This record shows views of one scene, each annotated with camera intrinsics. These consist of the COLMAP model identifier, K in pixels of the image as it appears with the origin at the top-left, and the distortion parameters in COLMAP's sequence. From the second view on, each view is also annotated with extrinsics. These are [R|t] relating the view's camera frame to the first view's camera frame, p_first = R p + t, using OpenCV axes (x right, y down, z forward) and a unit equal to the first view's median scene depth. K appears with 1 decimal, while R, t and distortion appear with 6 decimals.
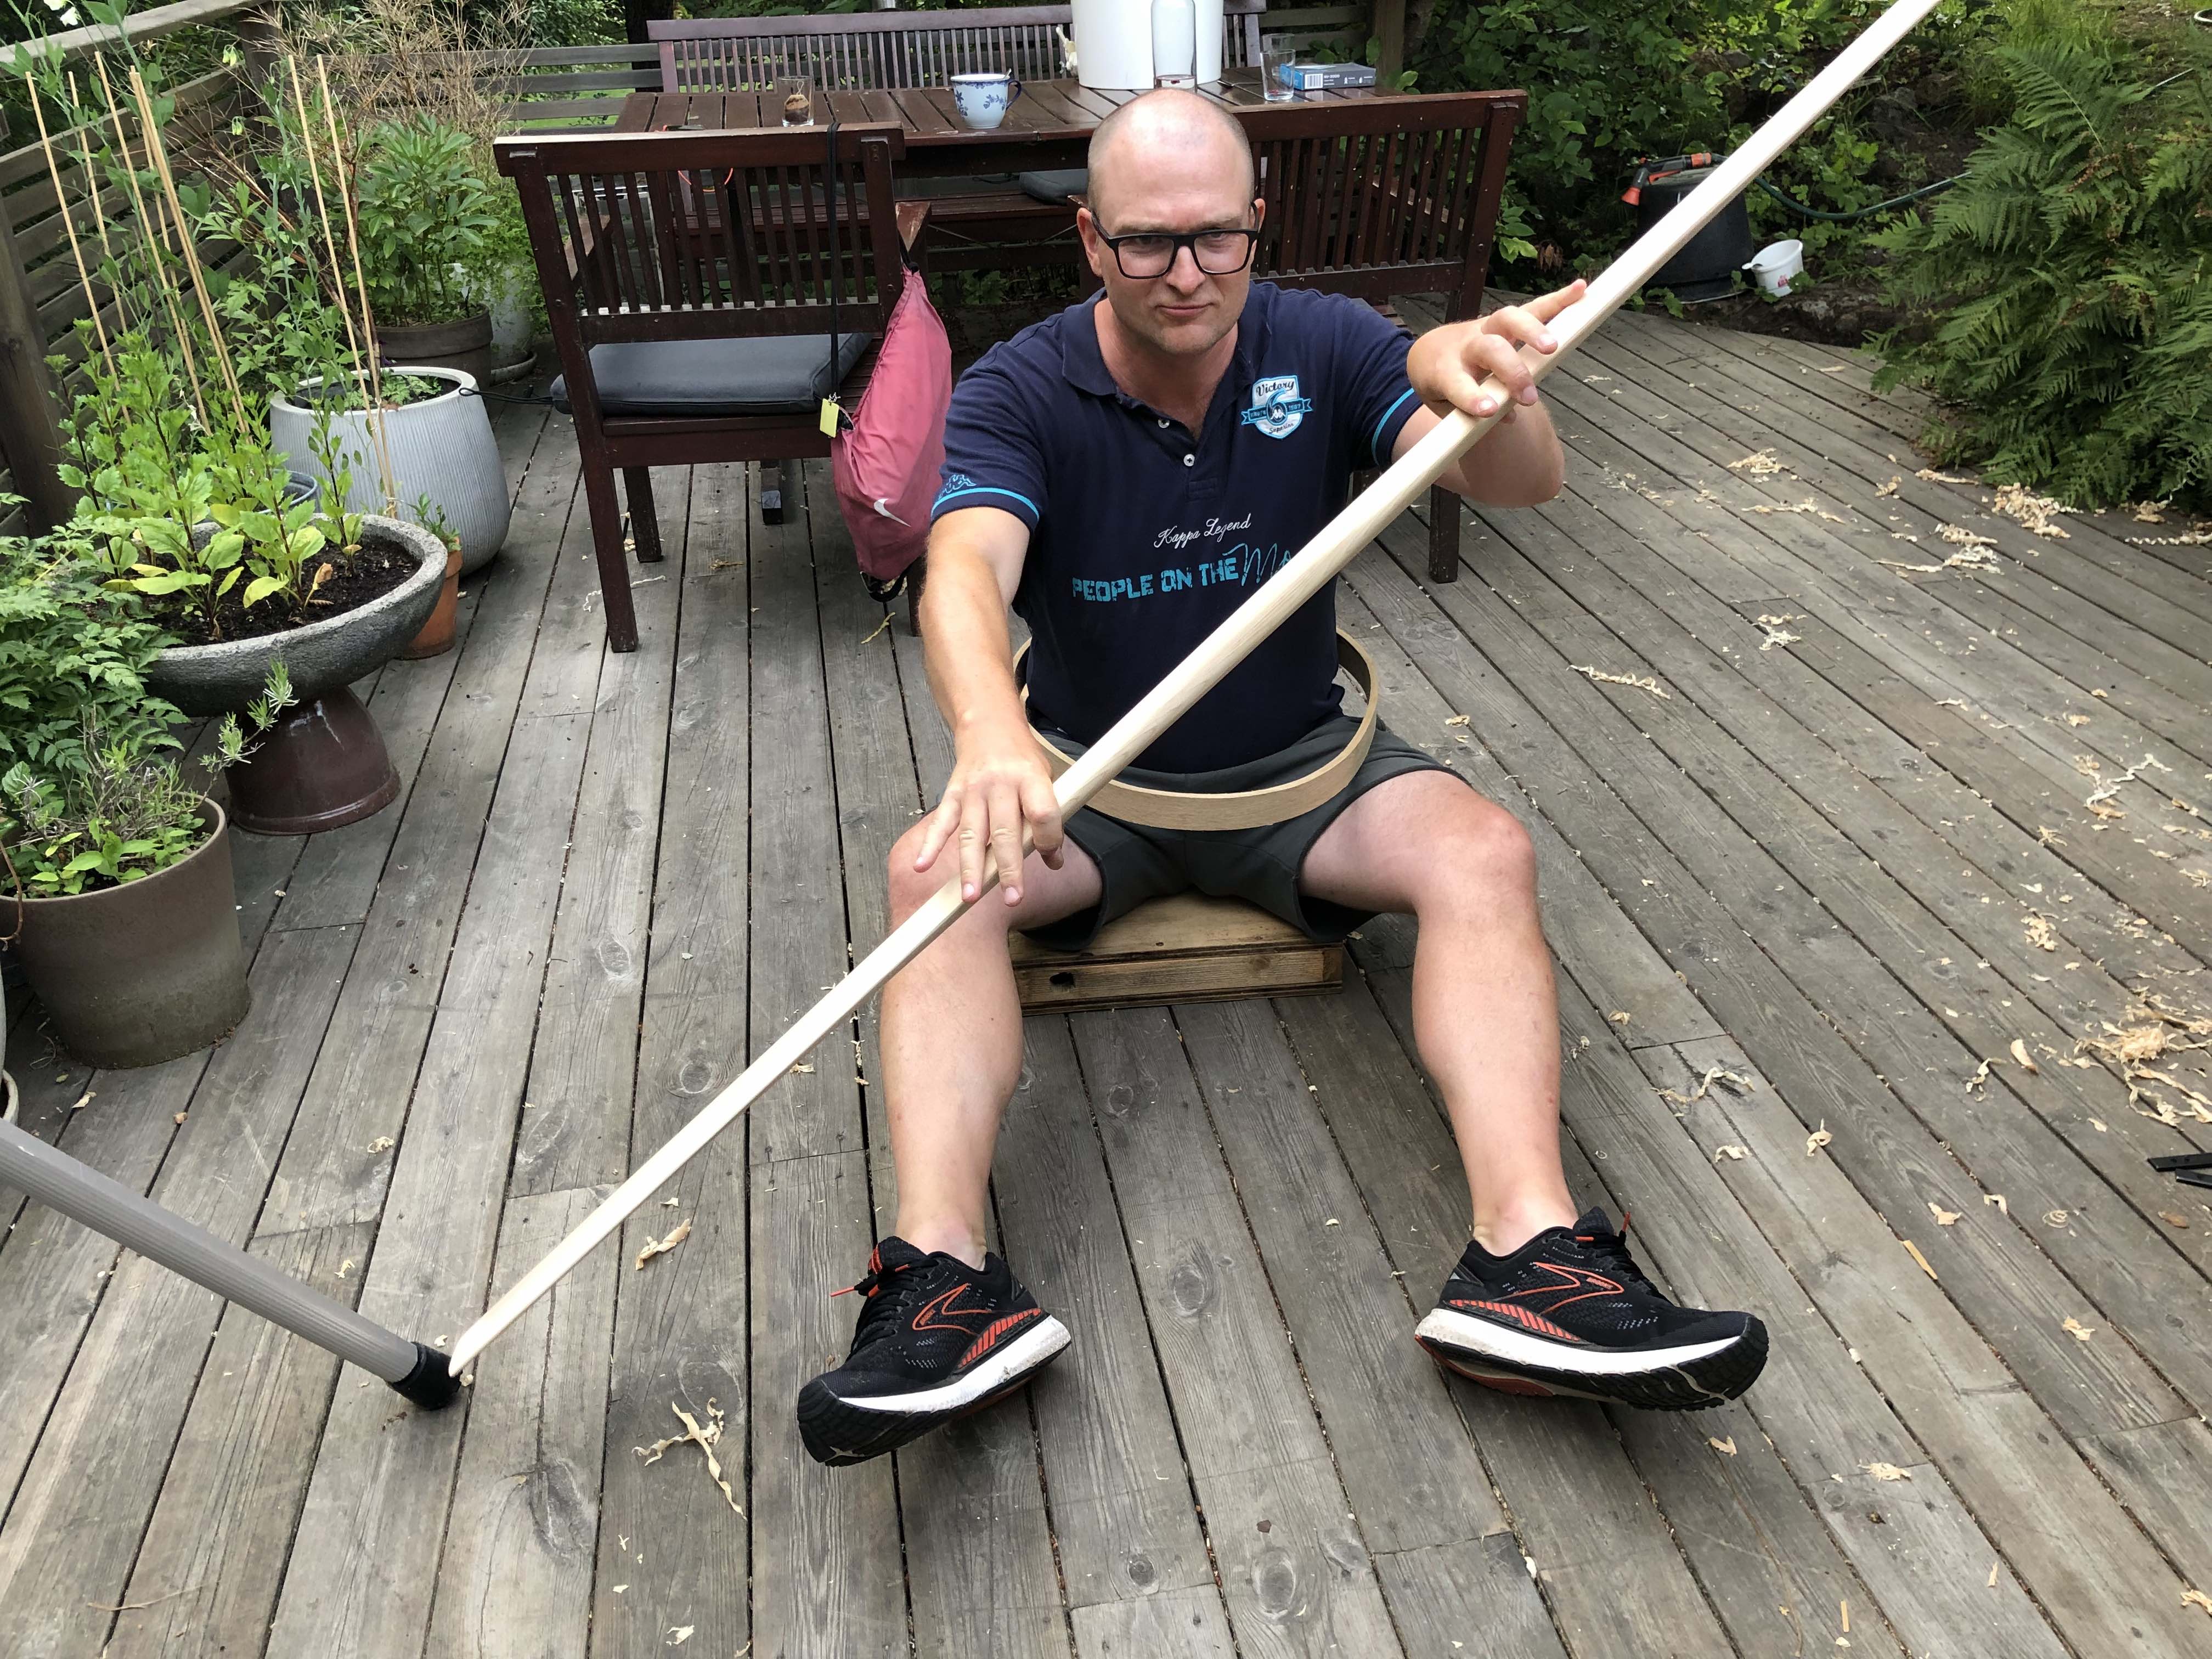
lens RADIAL K [[1855.3, 0, 1100.2], [0, 1855.3, 824.2], [0, 0, 1]] dist [0.089463, 0.012842]
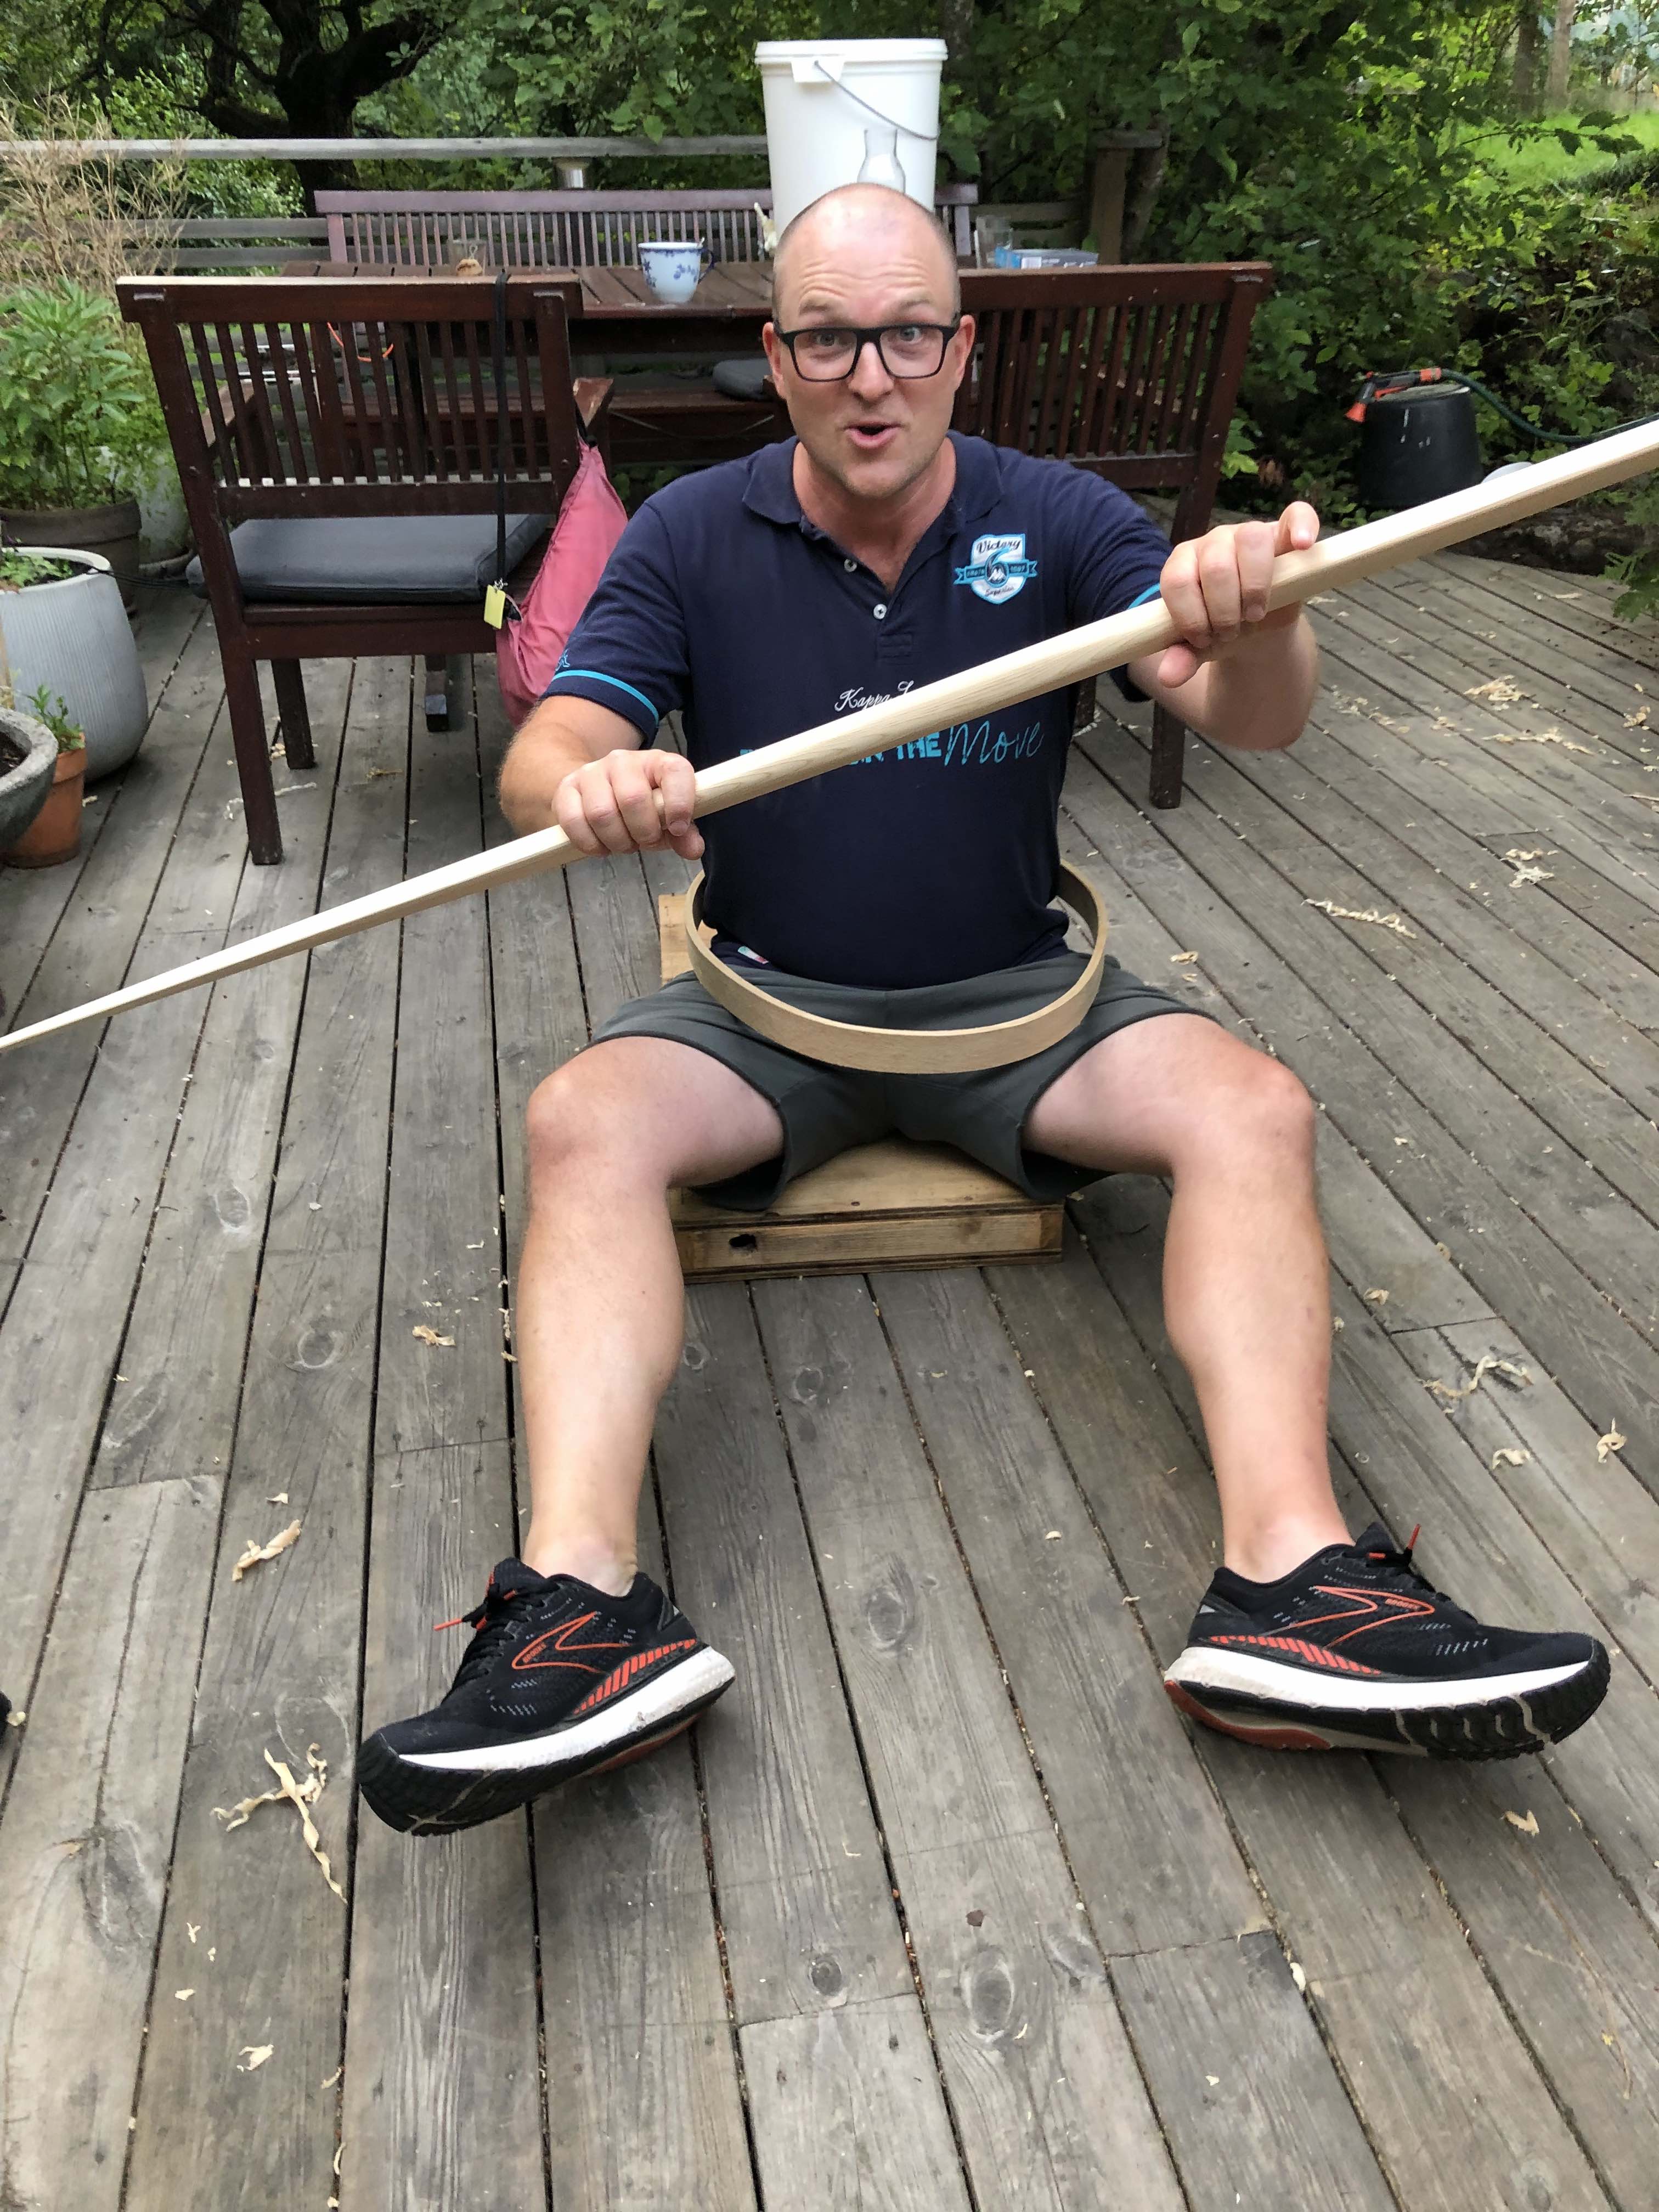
lens RADIAL K [[1855.3, 0, 833.0], [0, 1855.3, 1089.3], [0, 0, 1]] dist [0.089463, 0.012842]
pose [[0.999496, 0.017803, 0.026265, -0.002436], [-0.018175, 0.999737, 0.014008, -0.001165], [-0.026008, -0.014478, 0.999557, 0.121812]]
